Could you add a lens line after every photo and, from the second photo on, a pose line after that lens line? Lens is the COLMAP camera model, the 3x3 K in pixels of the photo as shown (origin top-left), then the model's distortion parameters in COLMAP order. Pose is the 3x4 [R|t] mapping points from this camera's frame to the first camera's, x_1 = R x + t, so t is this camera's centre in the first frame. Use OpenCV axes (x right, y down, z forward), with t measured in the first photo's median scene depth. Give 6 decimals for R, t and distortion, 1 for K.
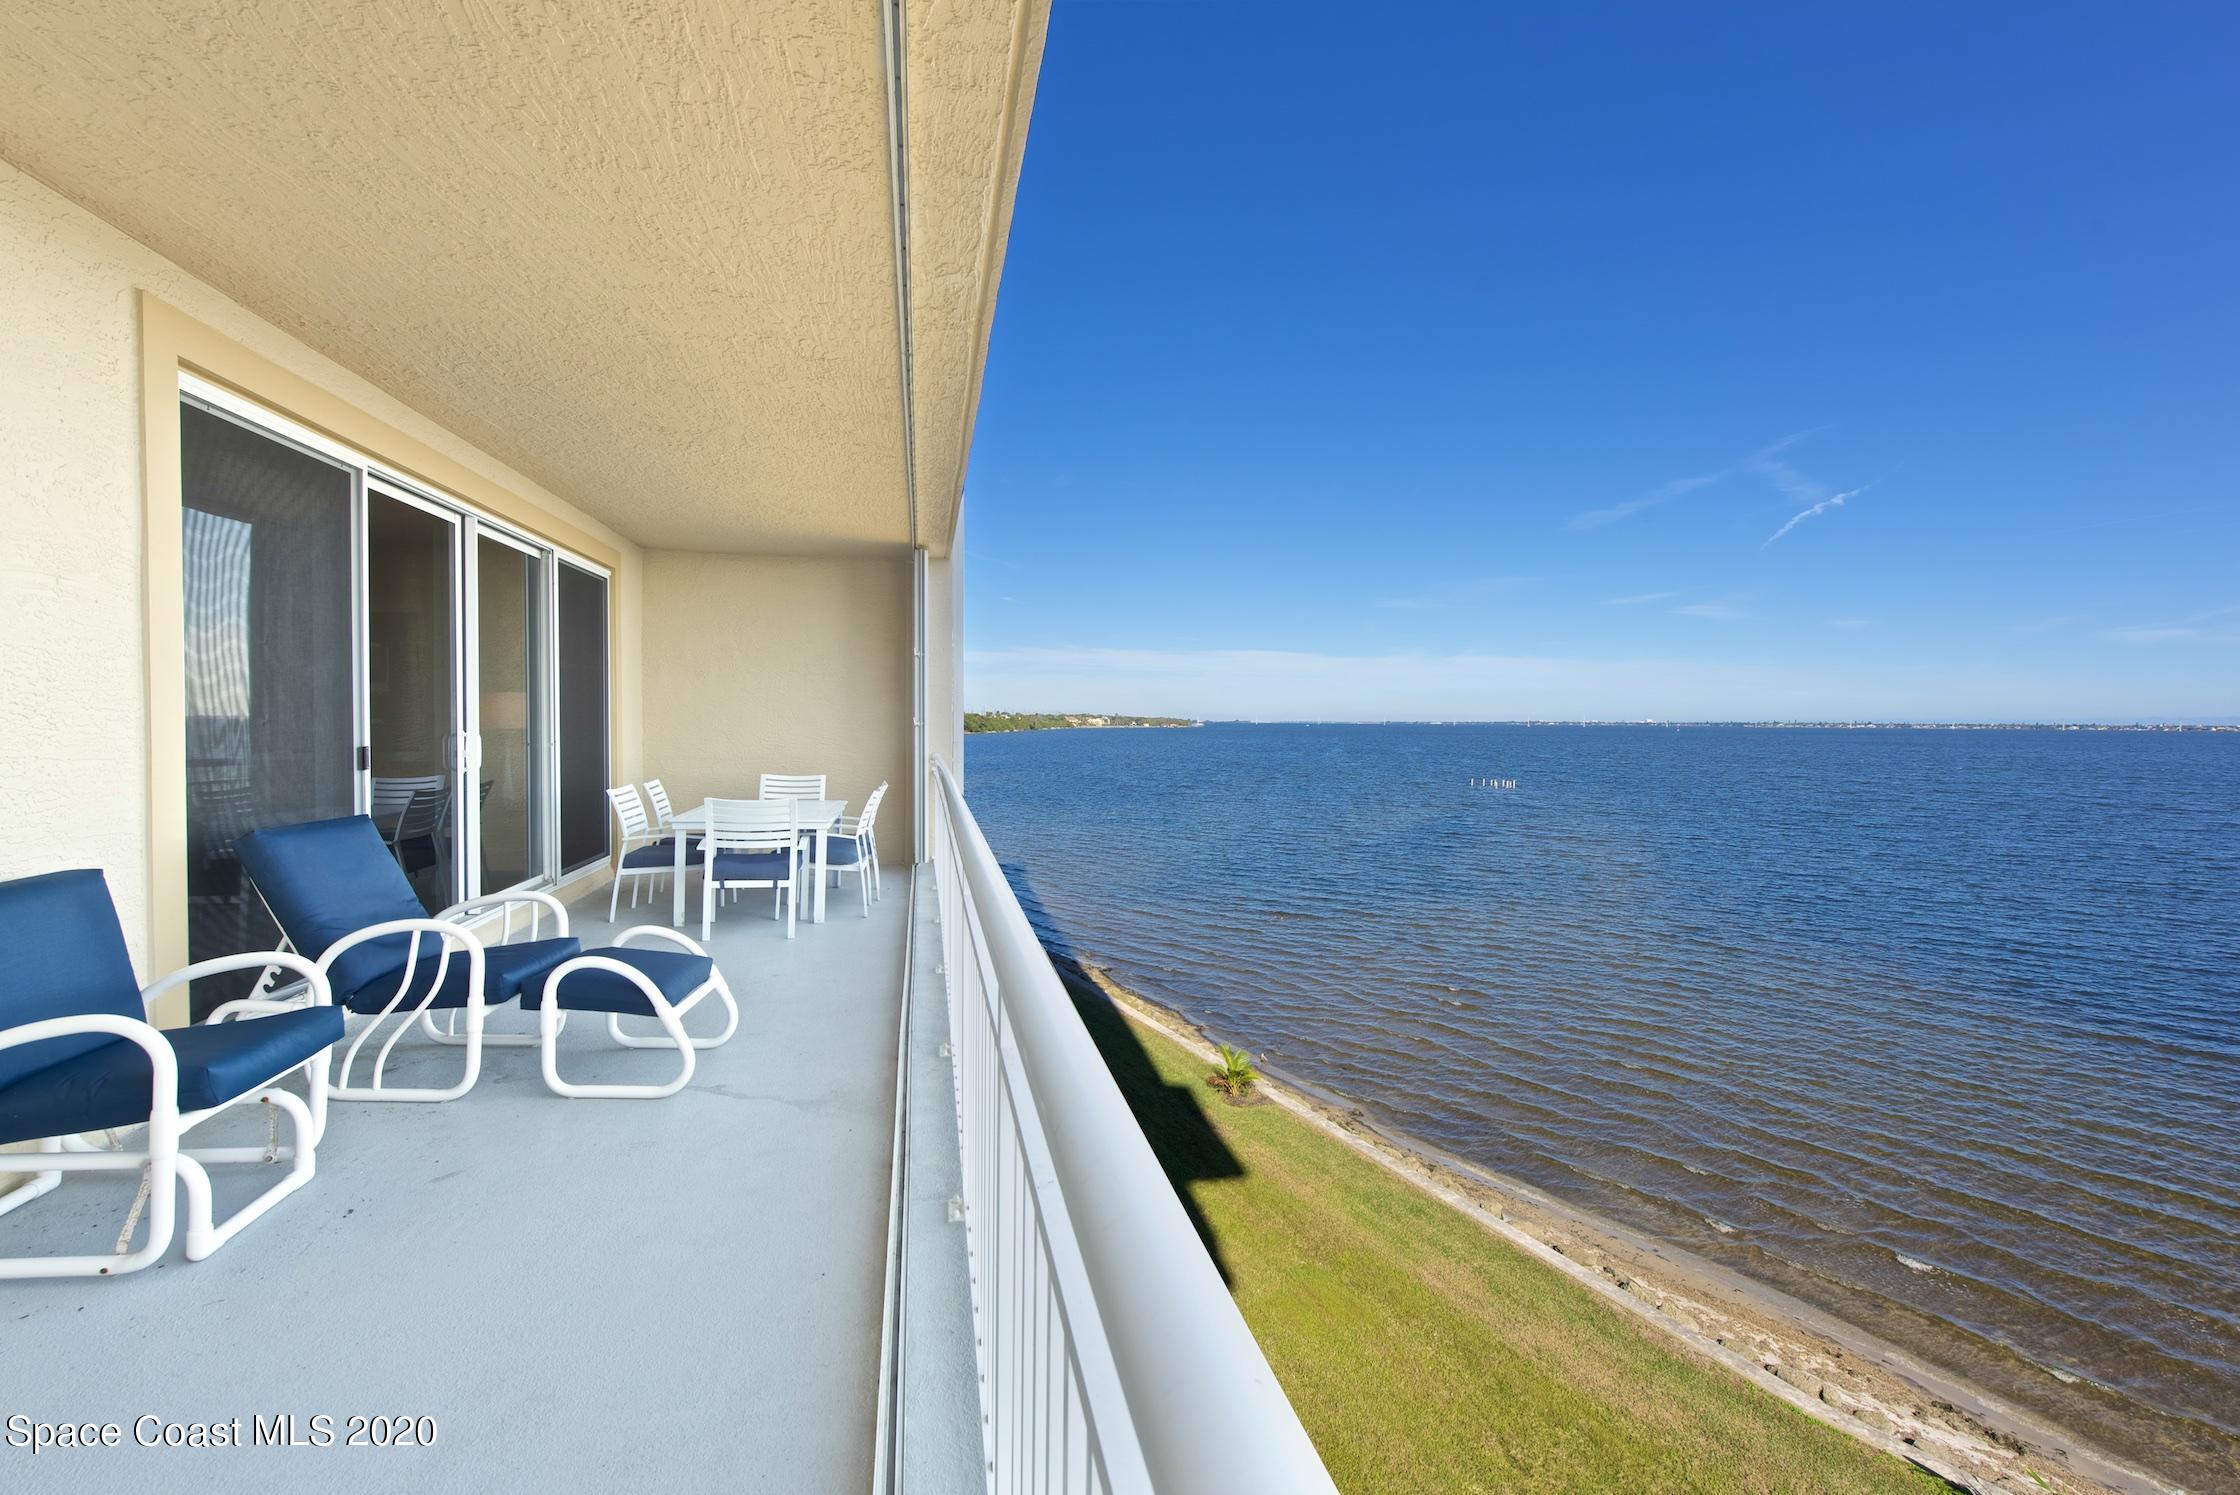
lens RADIAL K [[987.4, 0, 1120.0], [0, 987.4, 747.5], [0, 0, 1]] dist [0.001583, 0.000096]
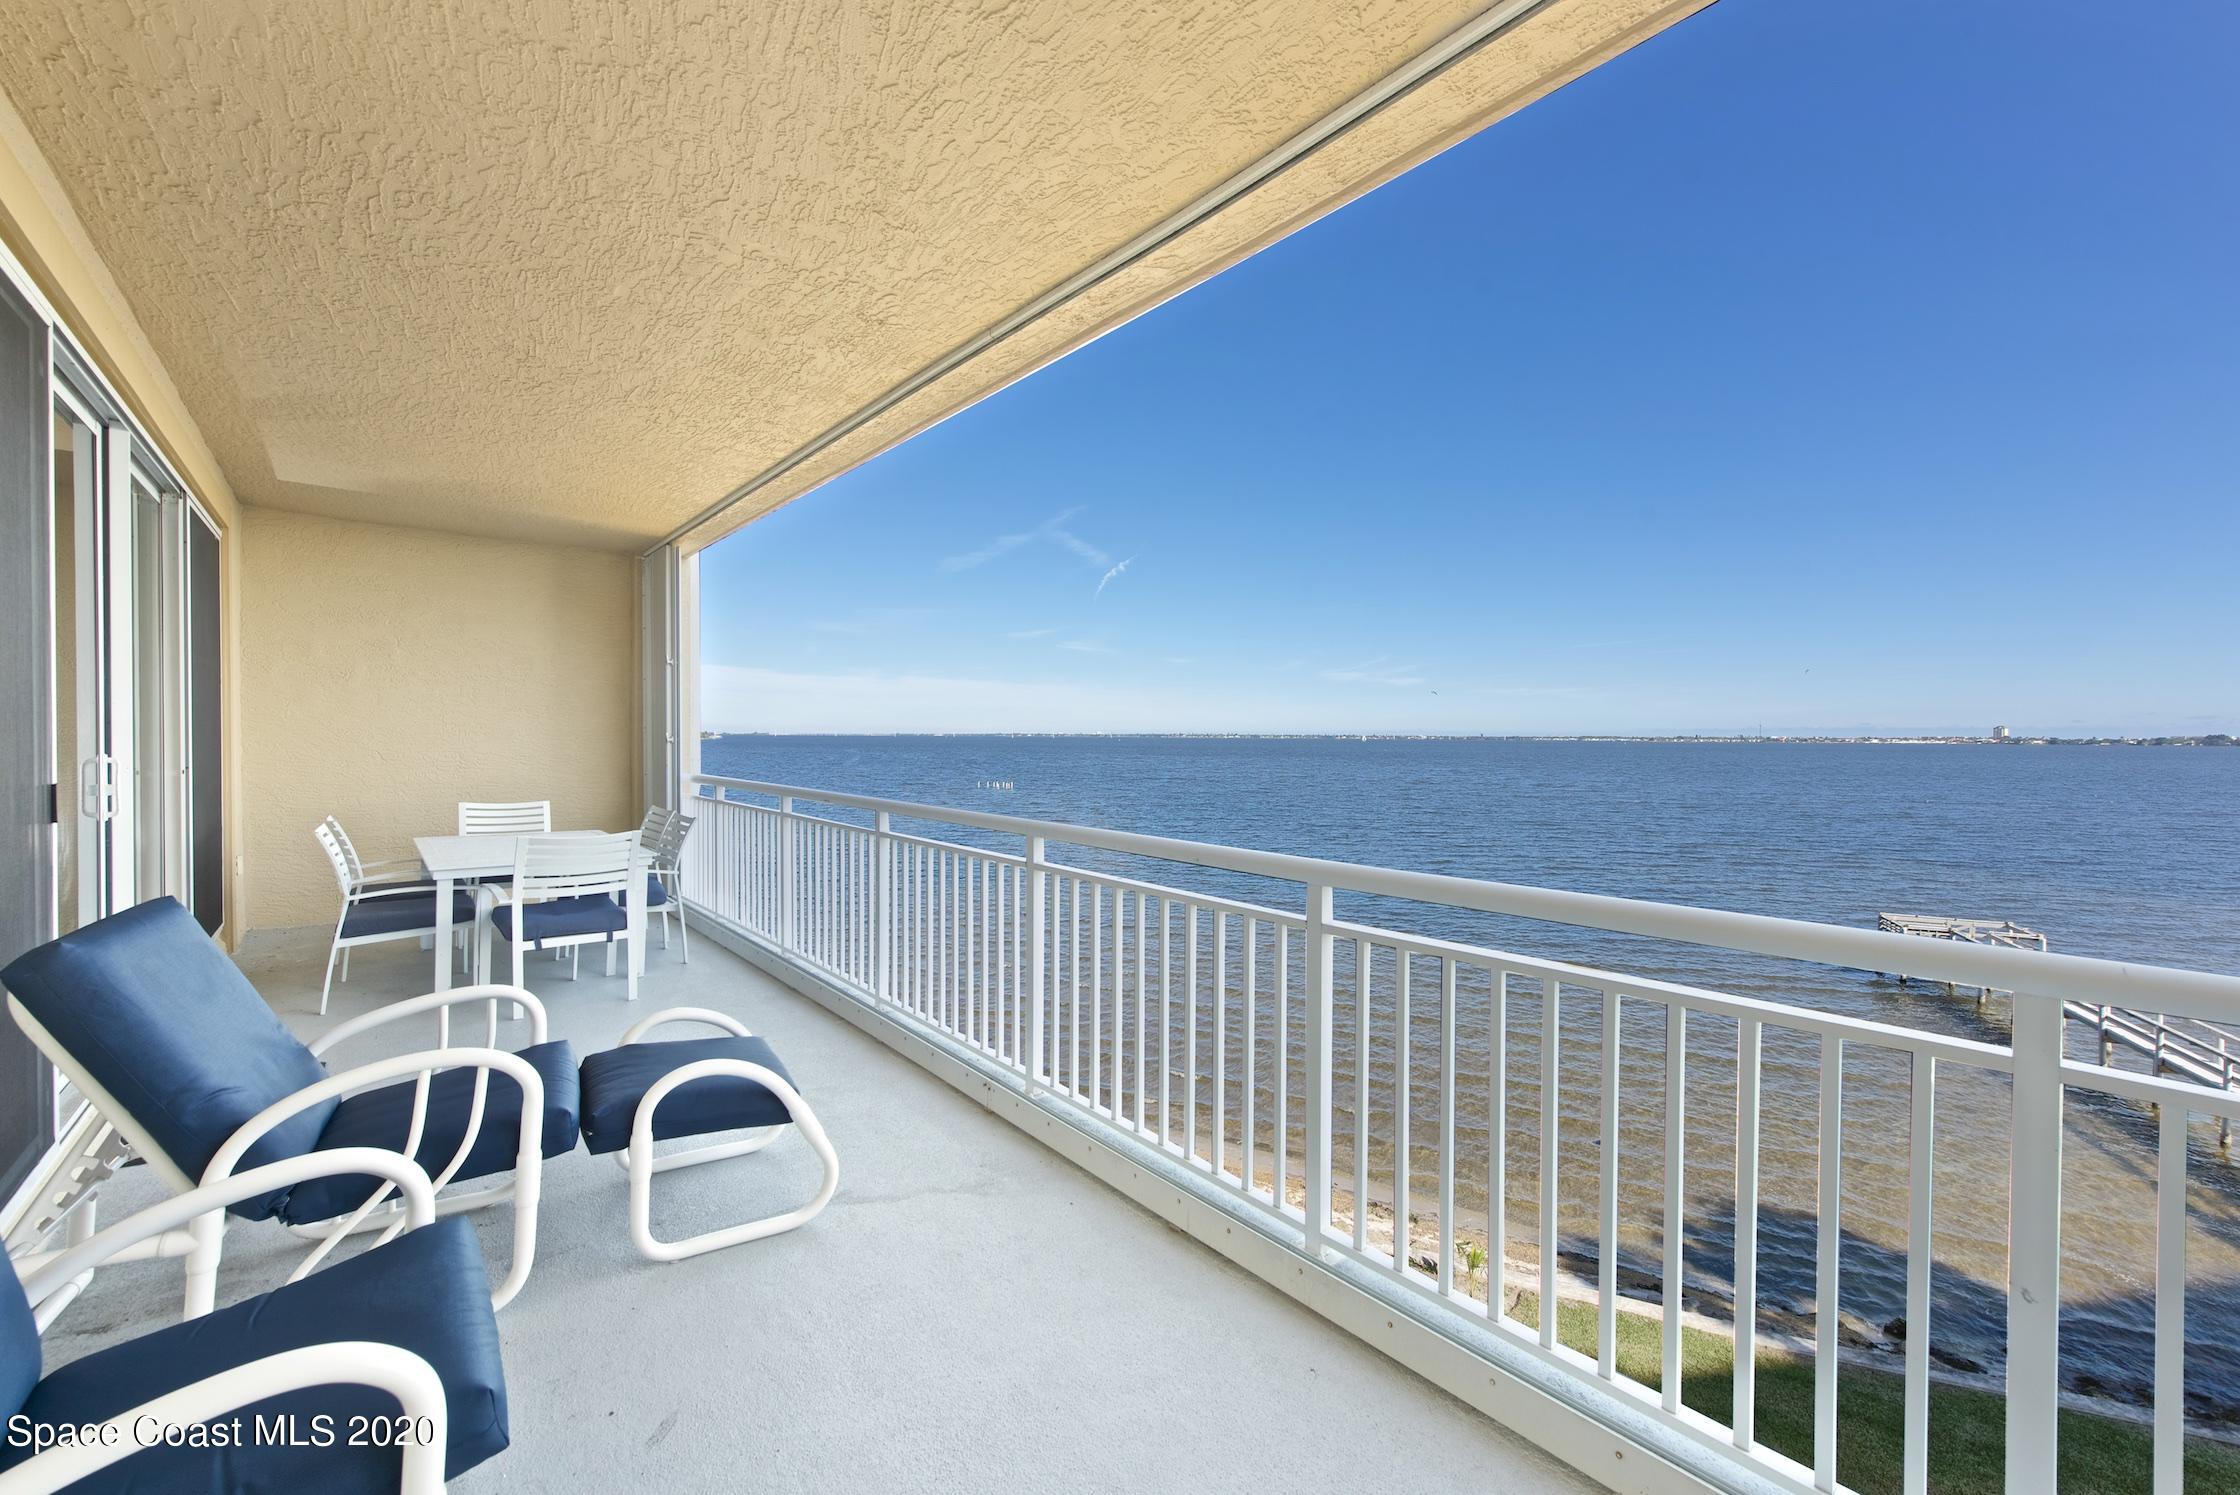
lens RADIAL K [[878.0, 0, 1120.0], [0, 878.0, 747.5], [0, 0, 1]] dist [-0.004321, -0.000150]
pose [[0.870765, -0.010462, 0.491587, -0.337988], [0.015626, 0.999857, -0.006400, -0.006703], [-0.491450, 0.013254, 0.870805, 0.161216]]
